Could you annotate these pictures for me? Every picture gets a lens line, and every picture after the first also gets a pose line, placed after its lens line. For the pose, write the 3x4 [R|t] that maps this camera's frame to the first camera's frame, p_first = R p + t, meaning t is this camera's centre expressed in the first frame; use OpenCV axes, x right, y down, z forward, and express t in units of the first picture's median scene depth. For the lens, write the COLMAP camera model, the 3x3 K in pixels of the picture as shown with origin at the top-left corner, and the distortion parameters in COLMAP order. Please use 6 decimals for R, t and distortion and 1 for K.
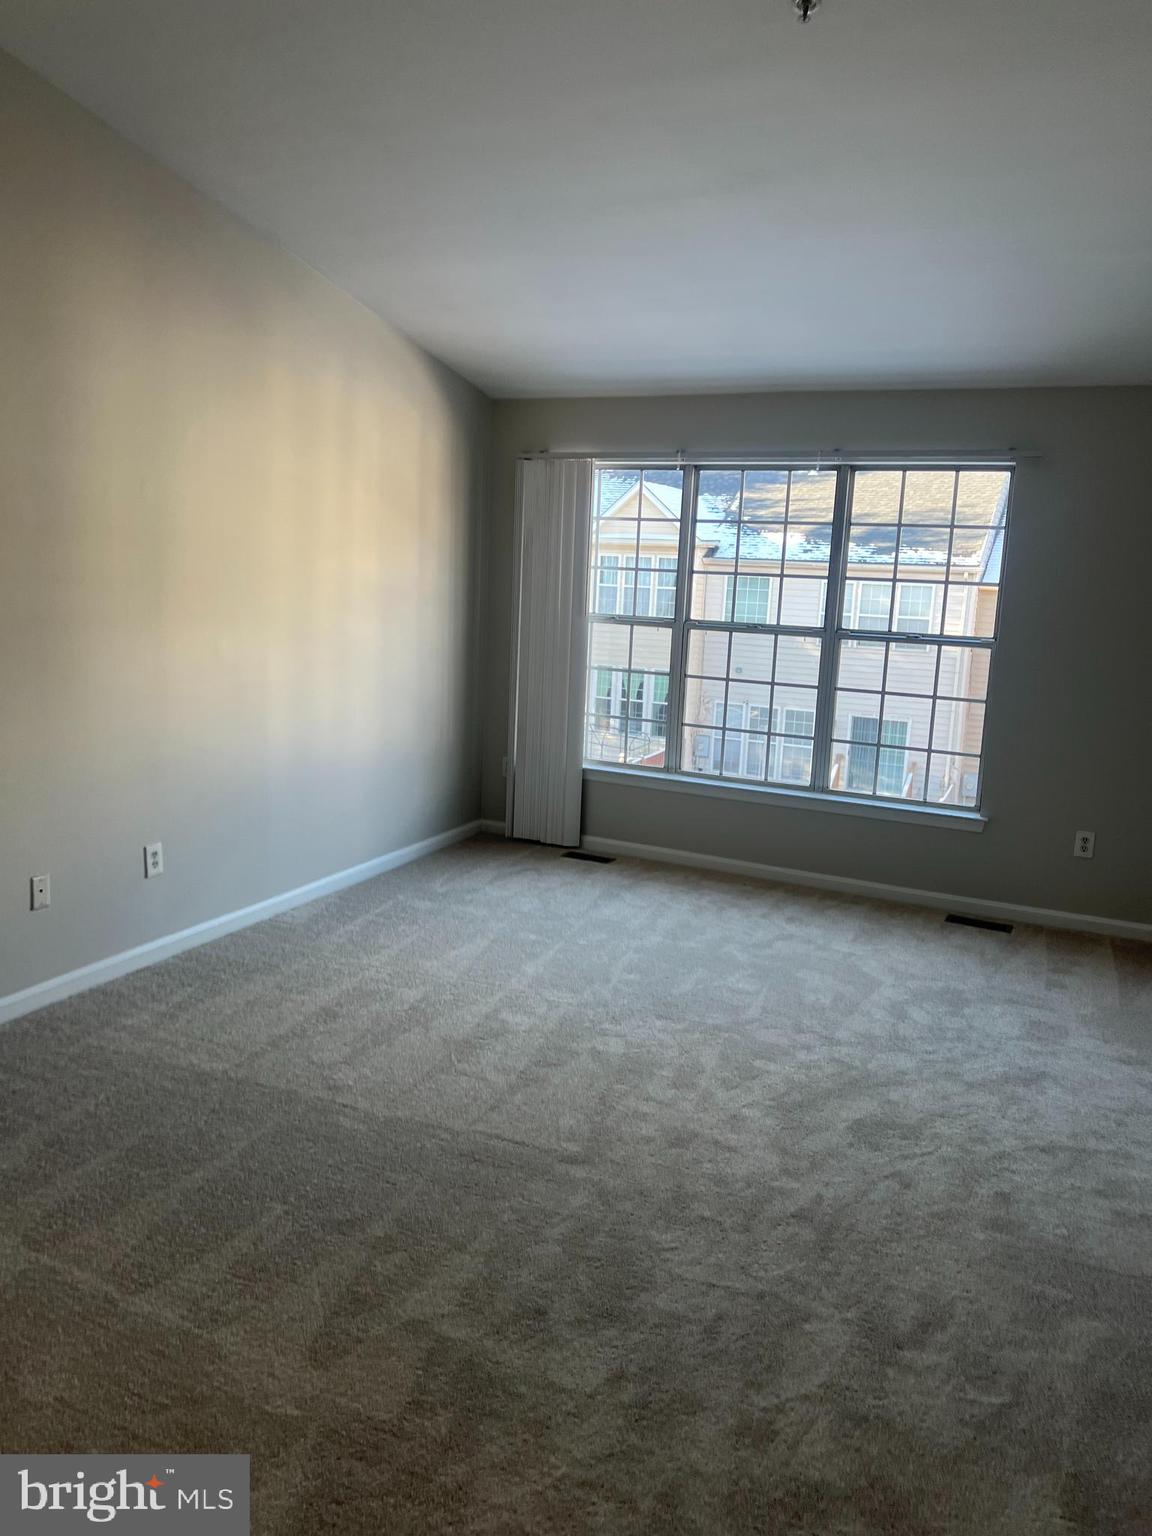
lens RADIAL K [[1160.4, 0, 578.4], [0, 1160.4, 755.5], [0, 0, 1]] dist [0.057668, -0.073432]
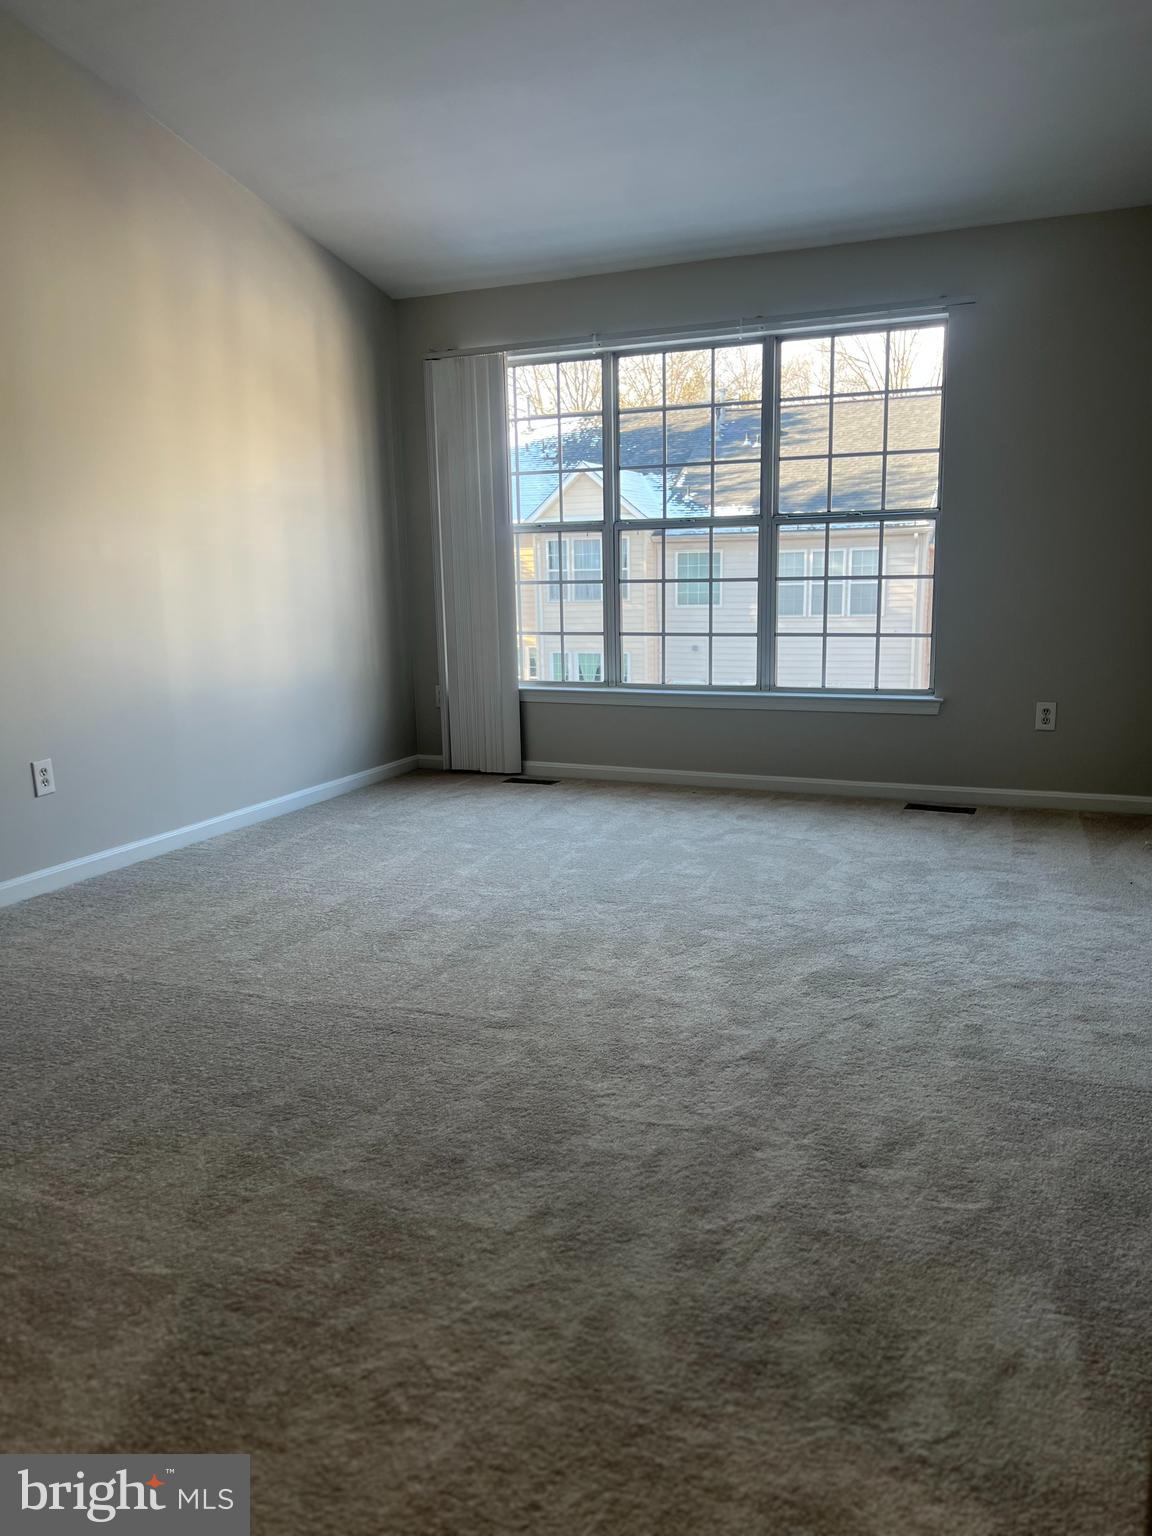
lens RADIAL K [[1160.4, 0, 566.2], [0, 1160.4, 784.4], [0, 0, 1]] dist [0.057668, -0.073432]
pose [[0.997467, -0.069211, 0.016417, 0.039787], [0.068836, 0.997377, 0.022382, 0.129754], [-0.017923, -0.021195, 0.999615, 0.090960]]
